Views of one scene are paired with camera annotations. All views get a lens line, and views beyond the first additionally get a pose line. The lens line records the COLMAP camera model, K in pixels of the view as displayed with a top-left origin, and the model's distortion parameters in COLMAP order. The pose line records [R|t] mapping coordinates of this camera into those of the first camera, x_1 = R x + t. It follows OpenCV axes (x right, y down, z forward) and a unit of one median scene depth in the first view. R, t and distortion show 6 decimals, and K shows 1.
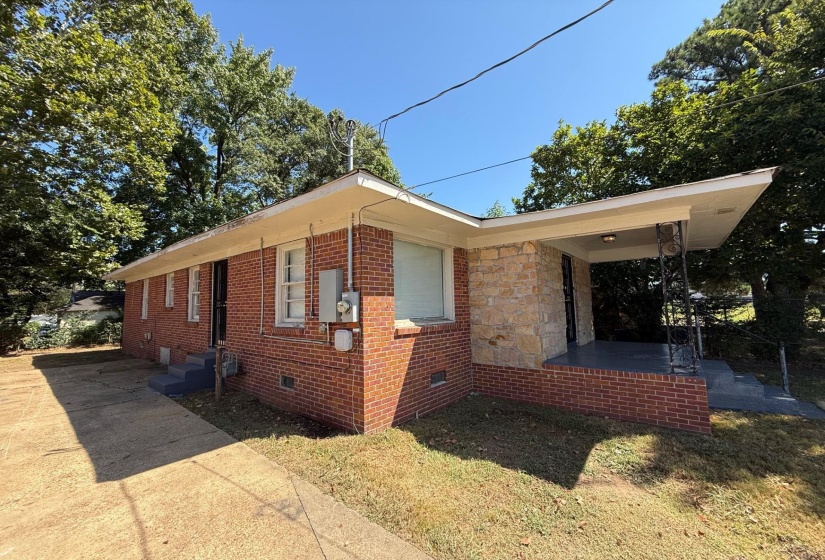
lens RADIAL K [[325.0, 0, 410.2], [0, 325.0, 292.3], [0, 0, 1]] dist [0.001181, 0.000330]
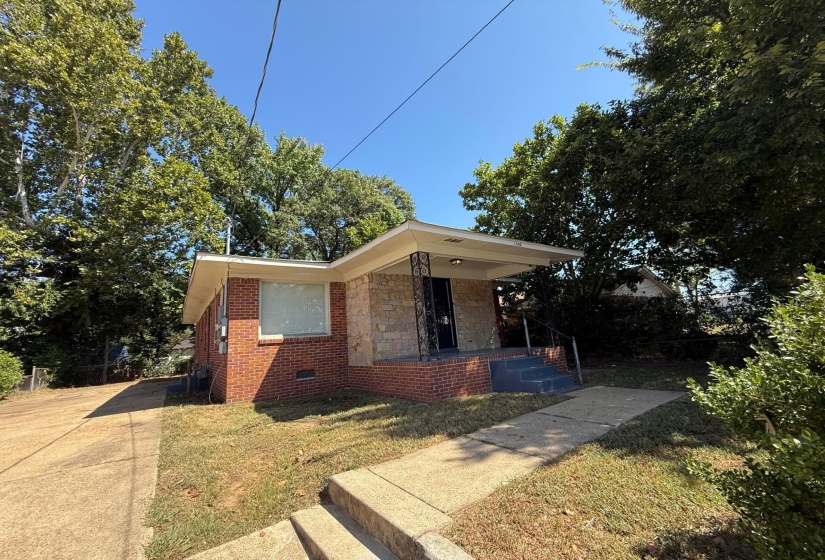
lens RADIAL K [[325.0, 0, 410.2], [0, 325.0, 292.3], [0, 0, 1]] dist [0.001181, 0.000330]
pose [[0.964905, -0.090704, -0.246437, 0.466553], [0.068117, 0.992783, -0.098698, 0.038625], [0.253611, 0.078448, 0.964120, -0.150559]]
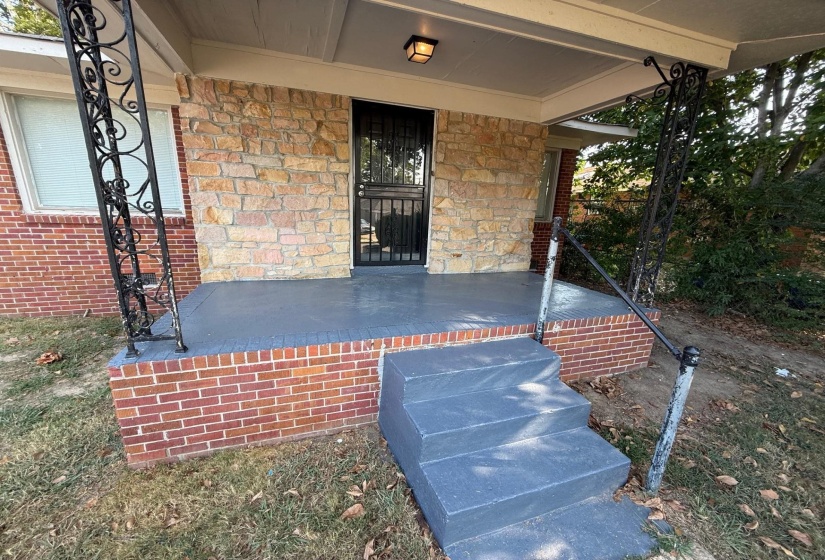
lens RADIAL K [[325.0, 0, 410.2], [0, 325.0, 292.3], [0, 0, 1]] dist [0.001181, 0.000330]
pose [[0.847139, 0.169735, -0.503533, 0.561878], [-0.022589, 0.958257, 0.285014, 0.017687], [0.530891, -0.230072, 0.815611, 0.346537]]
